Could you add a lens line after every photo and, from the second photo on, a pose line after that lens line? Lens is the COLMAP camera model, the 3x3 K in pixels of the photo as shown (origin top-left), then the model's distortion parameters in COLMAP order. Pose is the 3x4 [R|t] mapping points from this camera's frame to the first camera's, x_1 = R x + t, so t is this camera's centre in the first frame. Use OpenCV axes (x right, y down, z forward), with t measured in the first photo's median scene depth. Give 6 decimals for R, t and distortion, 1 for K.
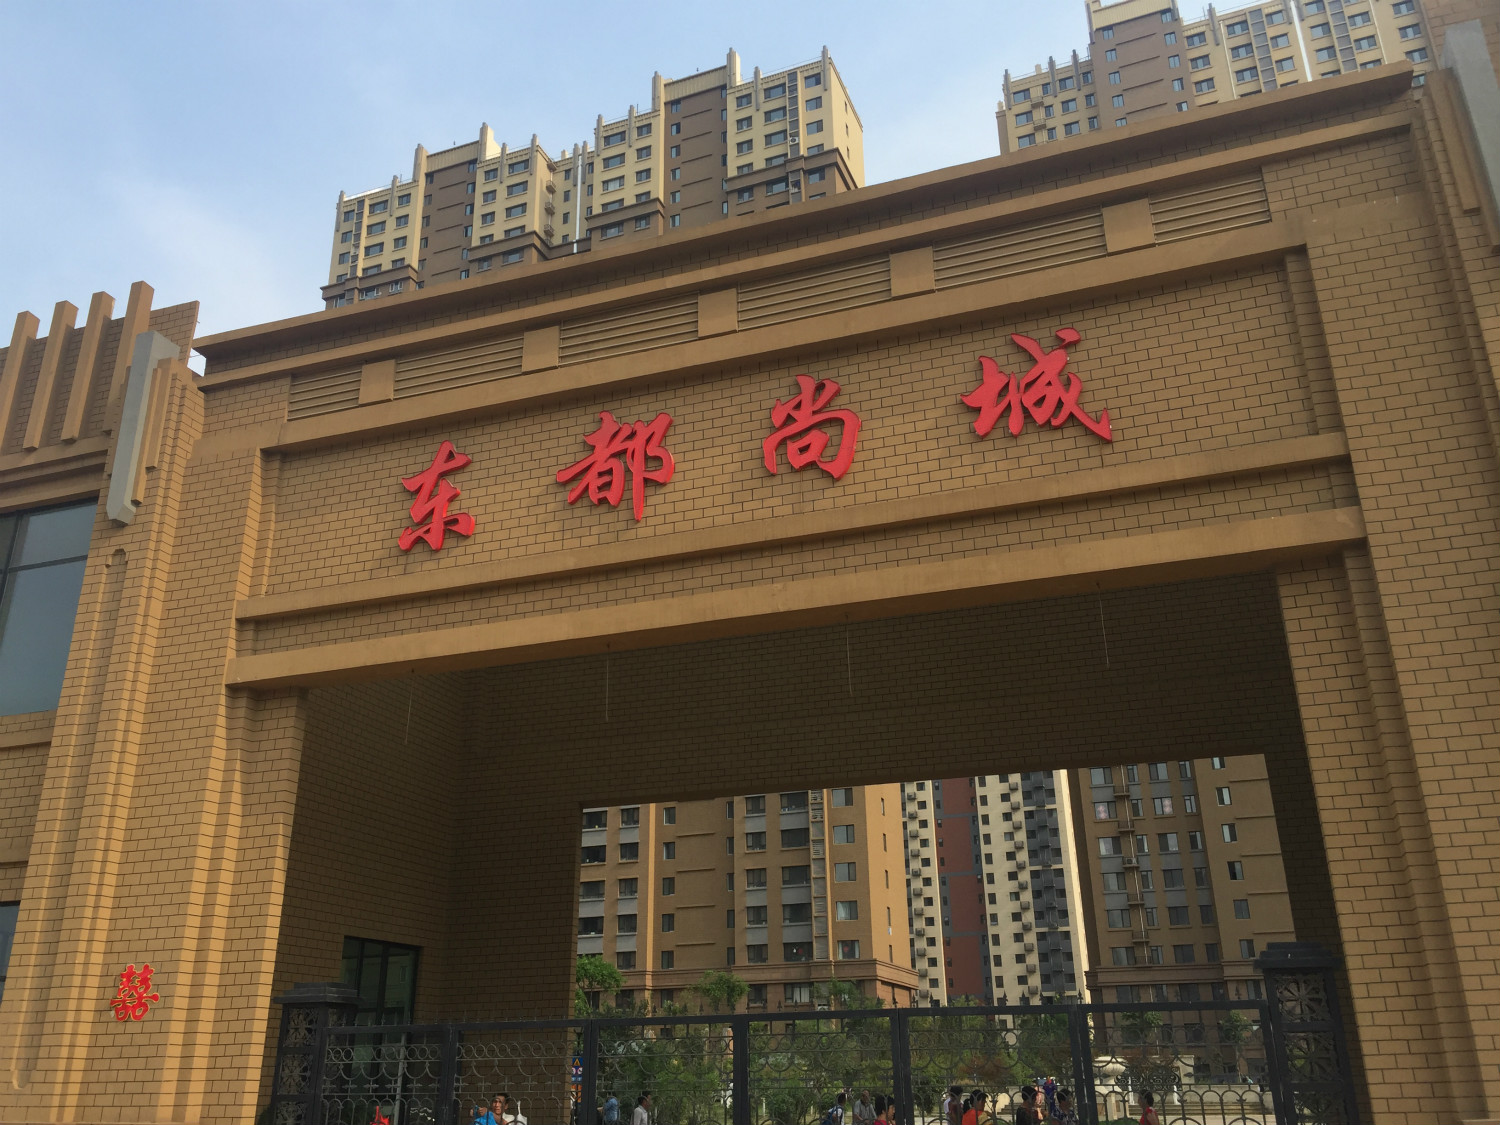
lens RADIAL K [[1278.3, 0, 750.0], [0, 1278.3, 562.5], [0, 0, 1]] dist [0.081490, -0.120549]
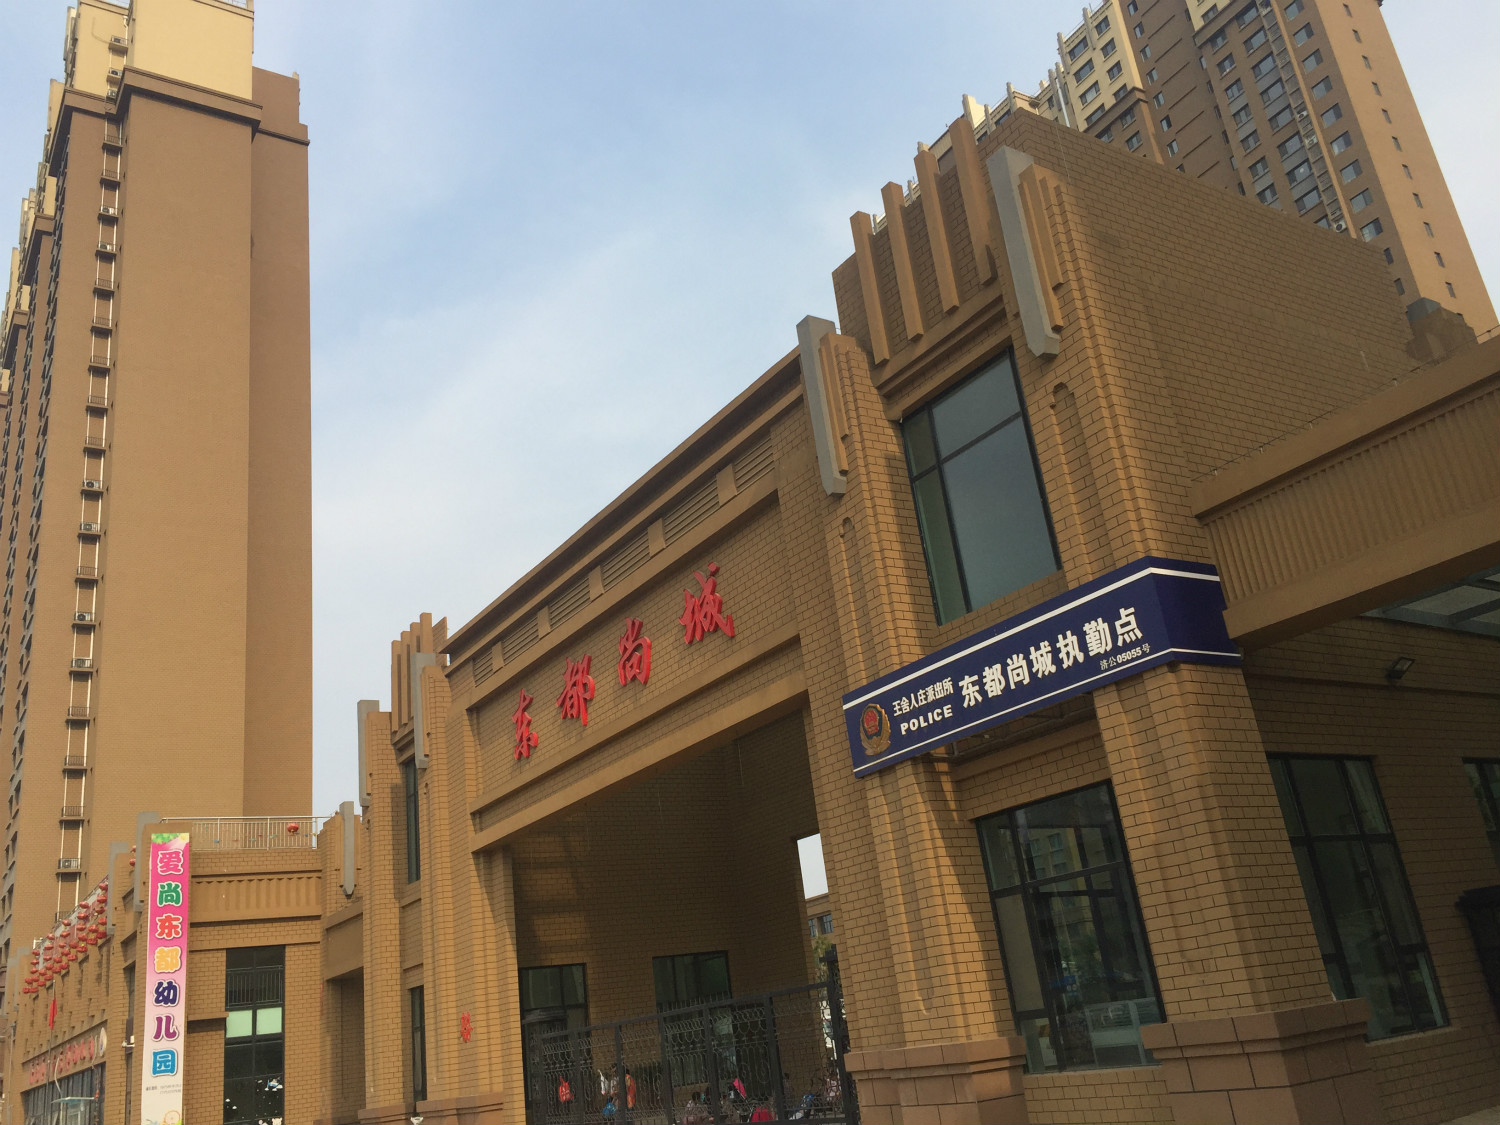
lens RADIAL K [[1278.3, 0, 750.0], [0, 1278.3, 562.5], [0, 0, 1]] dist [0.081490, -0.120549]
pose [[0.789902, -0.290428, -0.540099, 0.958441], [0.329153, 0.943914, -0.026181, -0.108655], [0.517410, -0.157095, 0.841194, -0.235498]]
